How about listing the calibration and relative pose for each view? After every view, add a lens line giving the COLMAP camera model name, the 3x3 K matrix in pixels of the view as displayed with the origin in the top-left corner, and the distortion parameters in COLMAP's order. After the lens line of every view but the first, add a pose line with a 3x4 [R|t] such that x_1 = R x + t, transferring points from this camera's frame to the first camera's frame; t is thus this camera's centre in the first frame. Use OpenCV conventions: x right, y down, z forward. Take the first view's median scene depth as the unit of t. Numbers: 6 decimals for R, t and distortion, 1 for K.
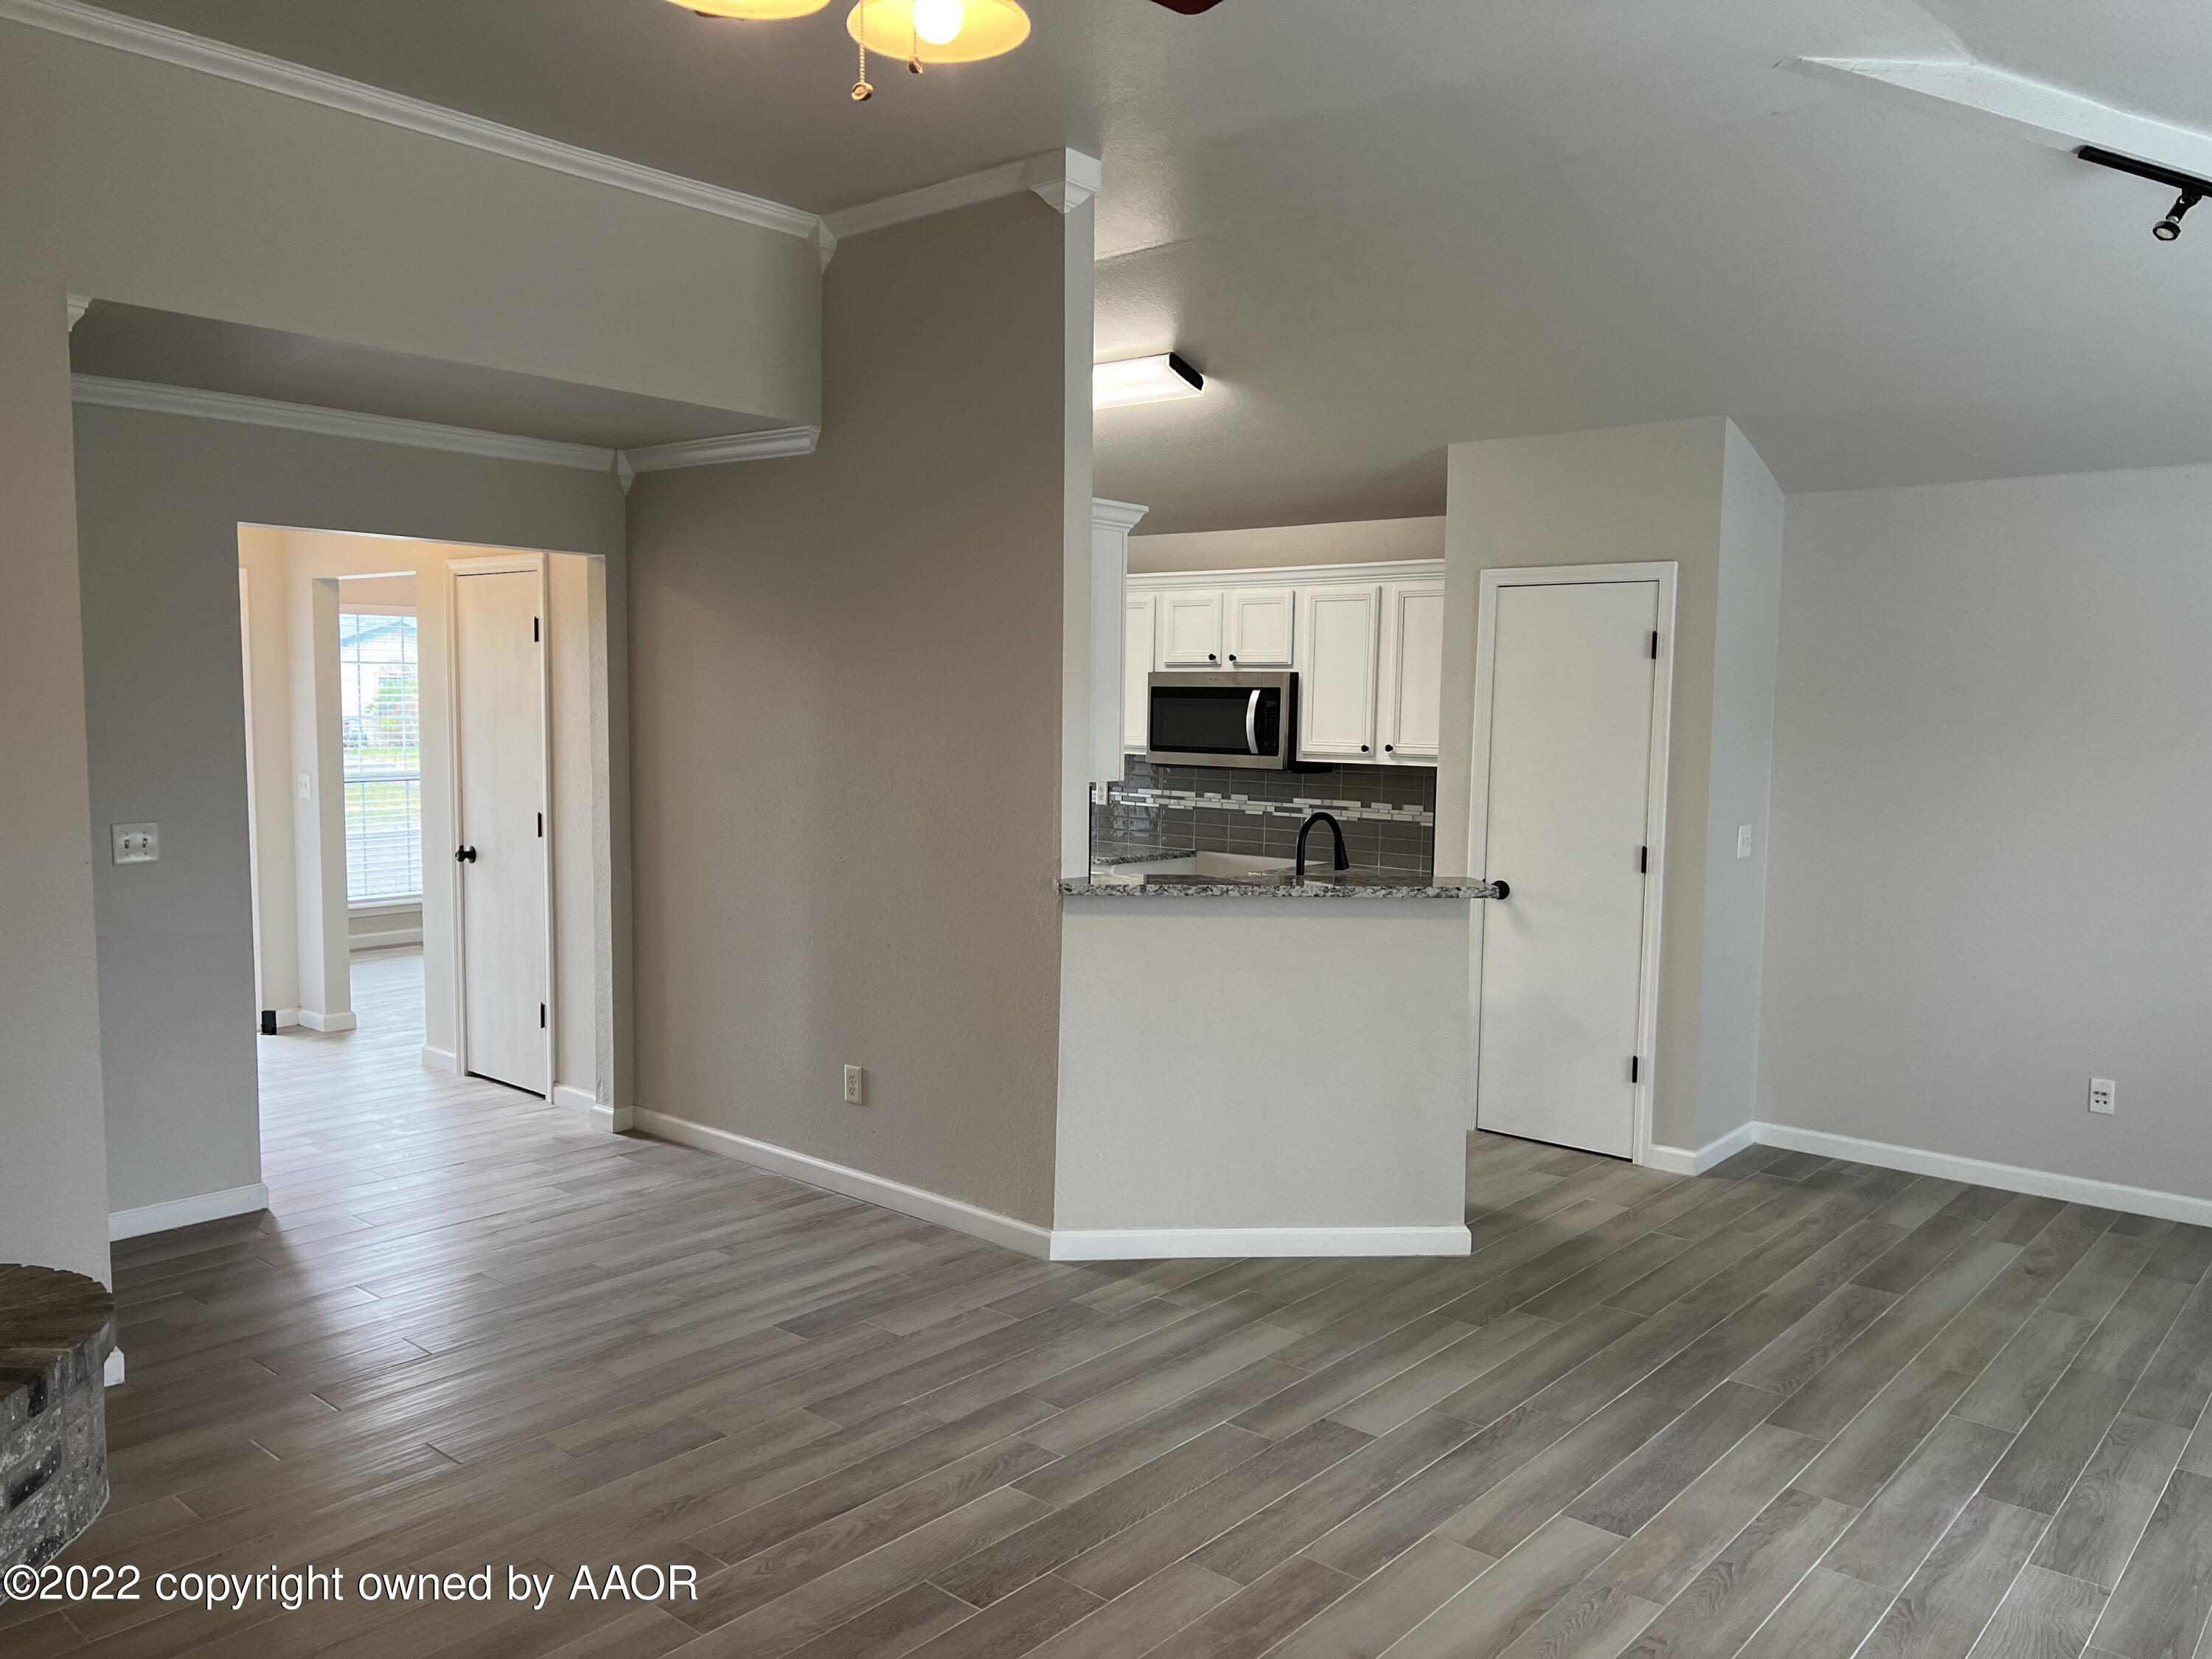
lens RADIAL K [[1661.1, 0, 1094.2], [0, 1661.1, 830.1], [0, 0, 1]] dist [0.022955, -0.018921]
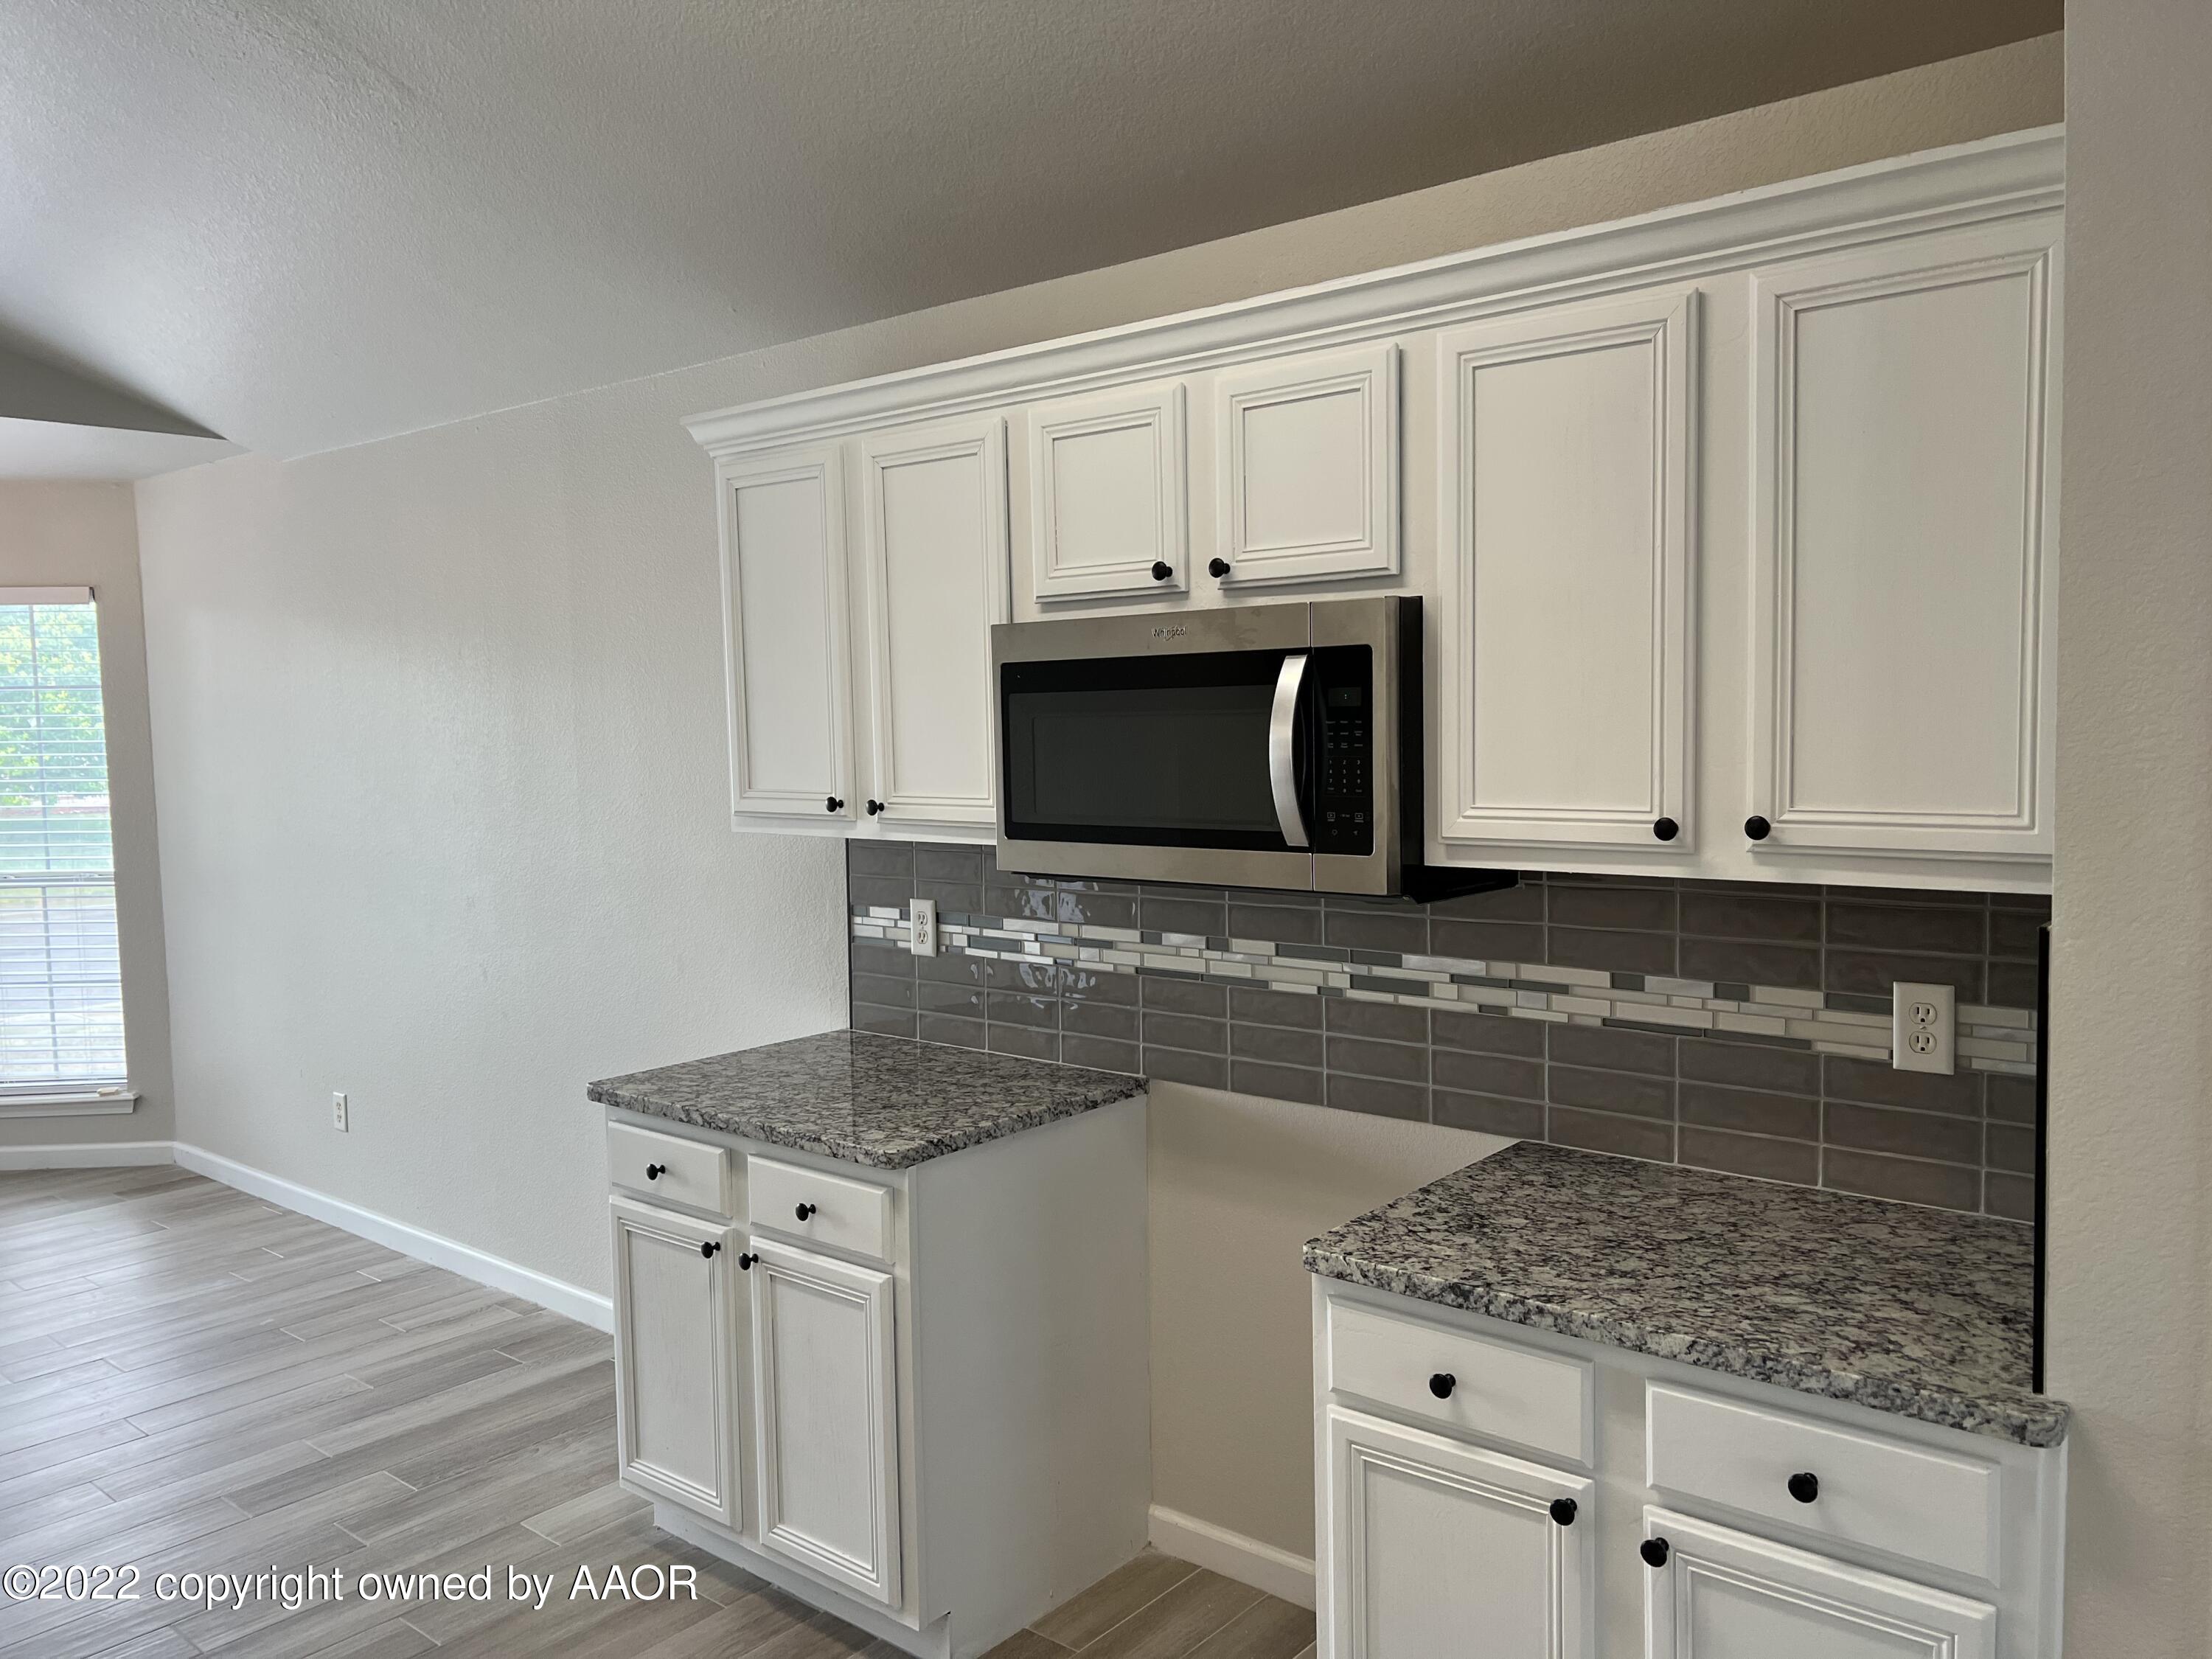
lens RADIAL K [[1661.1, 0, 1127.0], [0, 1661.1, 822.5], [0, 0, 1]] dist [0.022955, -0.018921]
pose [[0.998925, -0.039735, 0.023891, 0.053854], [0.040006, 0.999139, -0.010989, -0.048098], [-0.023434, 0.011932, 0.999654, 0.659575]]
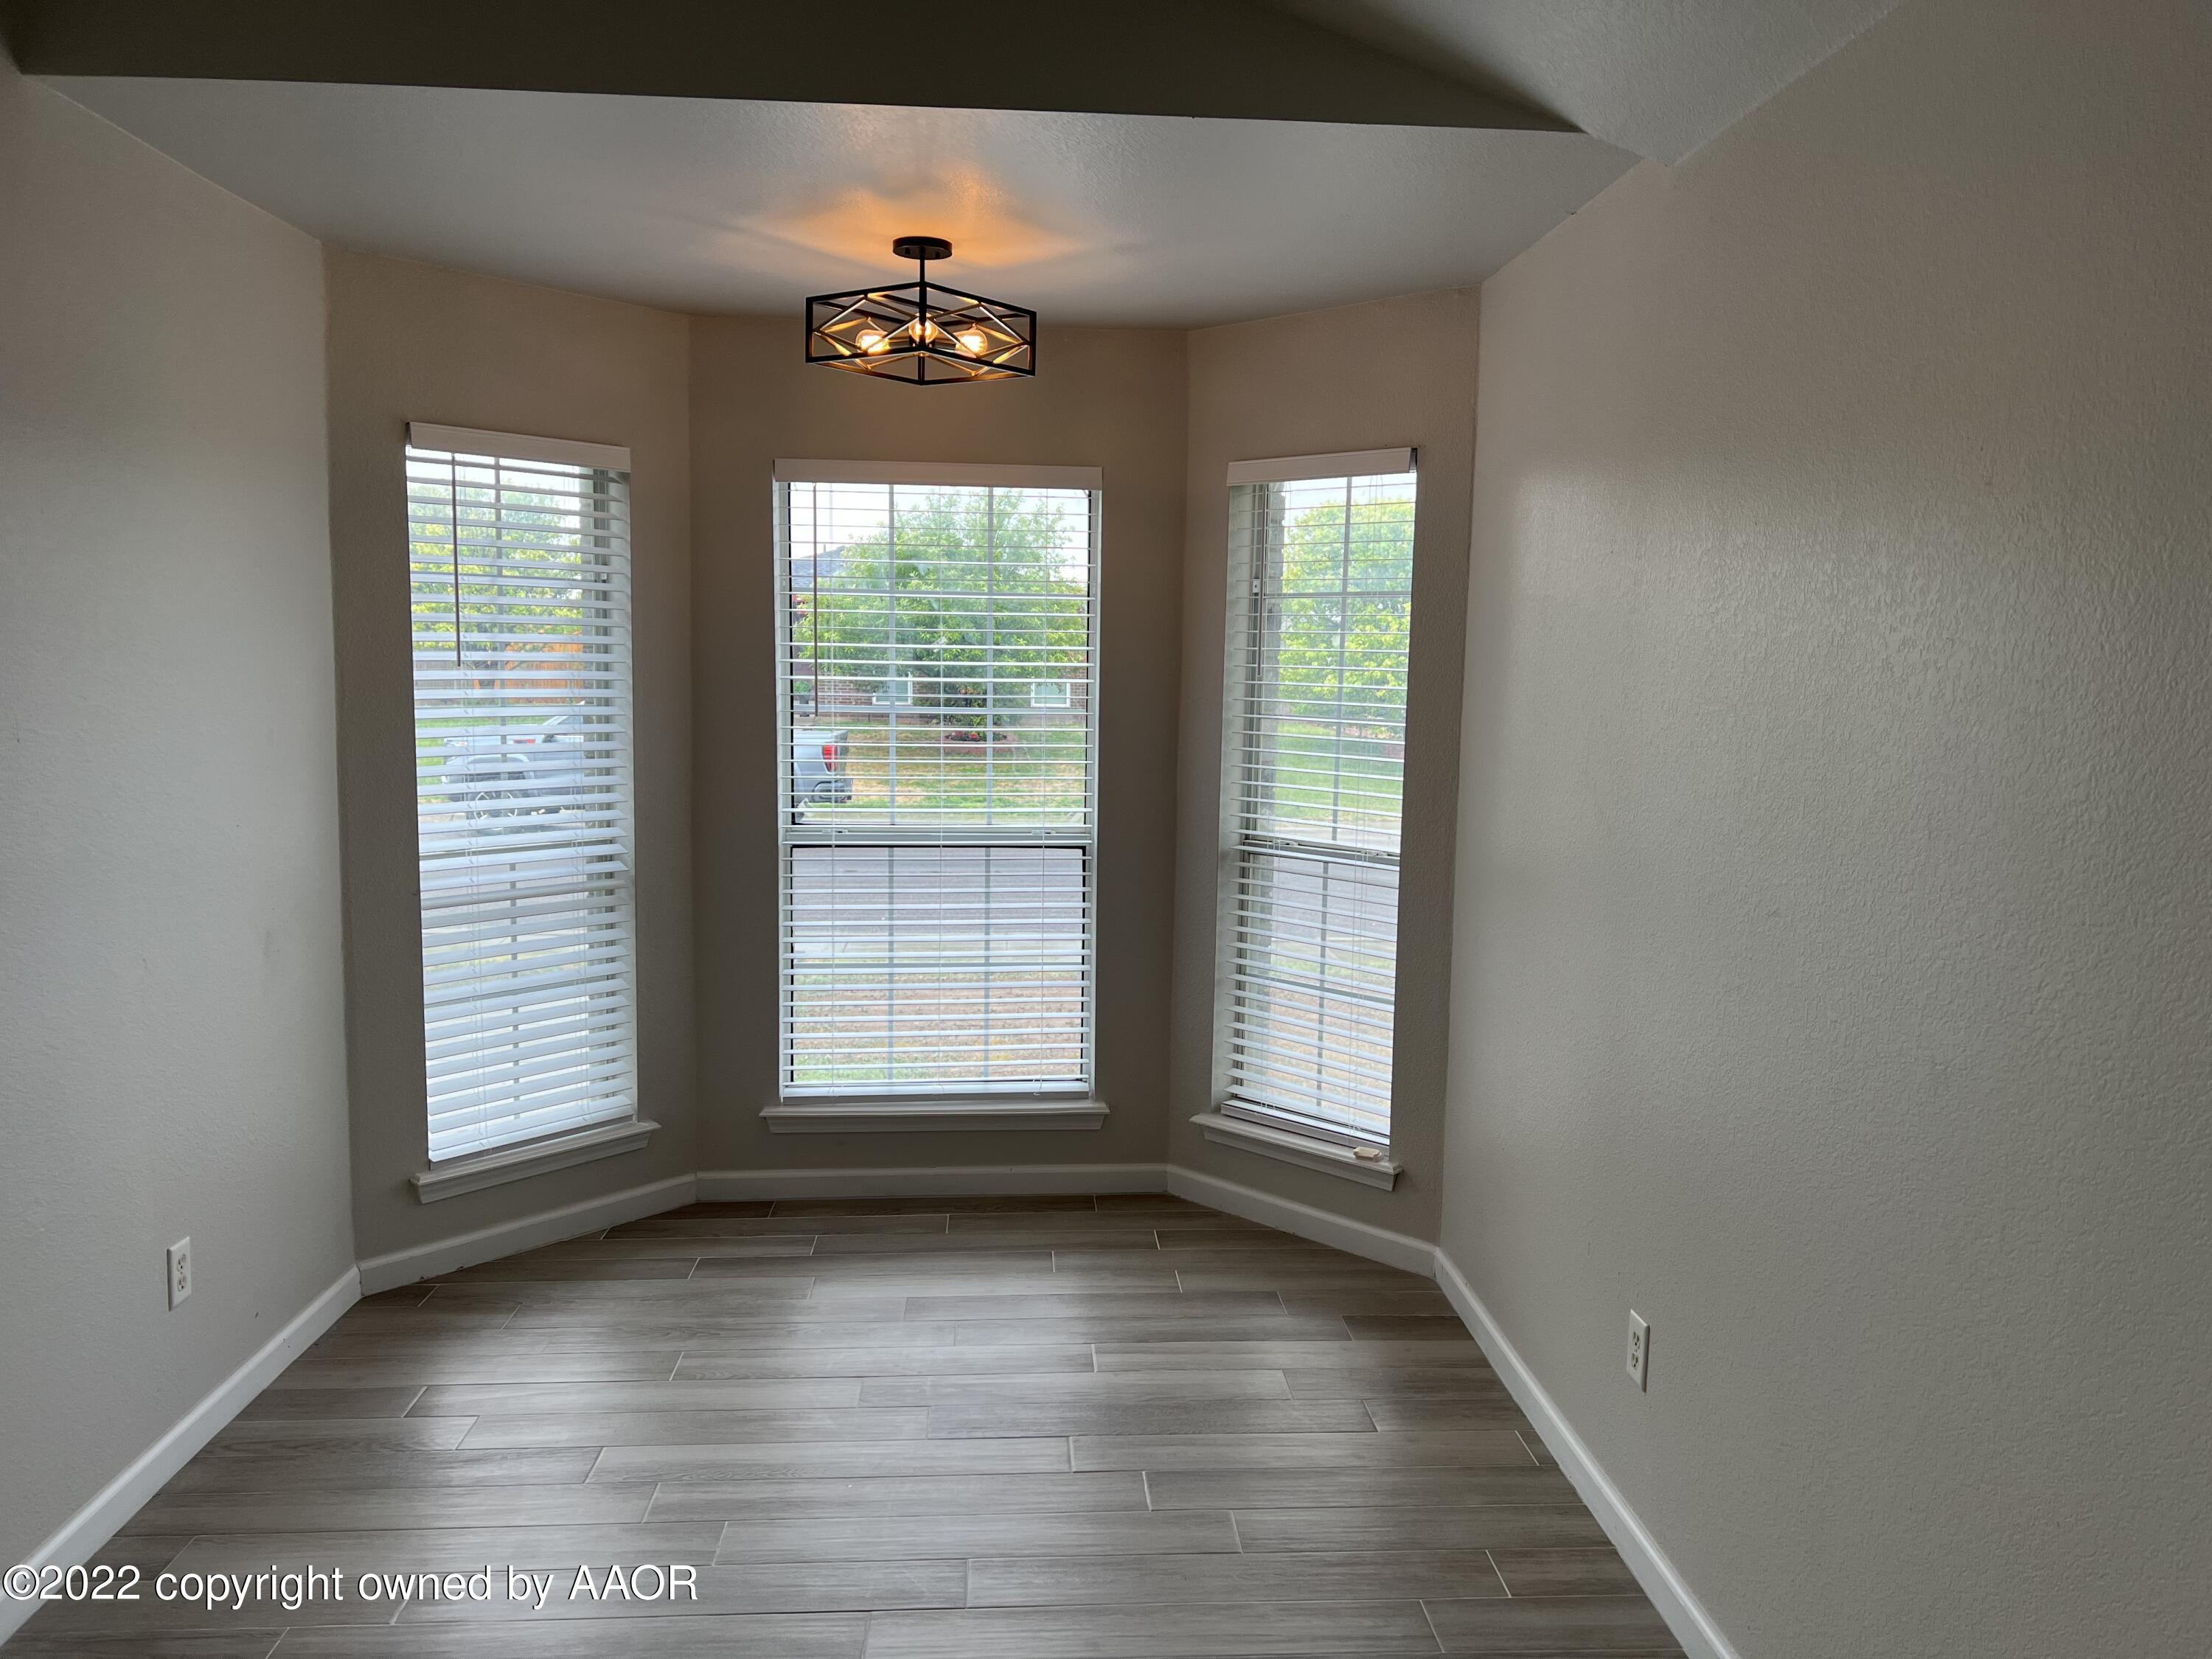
lens RADIAL K [[1661.1, 0, 1117.2], [0, 1661.1, 820.9], [0, 0, 1]] dist [0.022955, -0.018921]
pose [[0.705761, 0.067653, -0.705212, -0.085043], [-0.063703, 0.997458, 0.031937, -0.076010], [0.705580, 0.022384, 0.708277, 1.007911]]
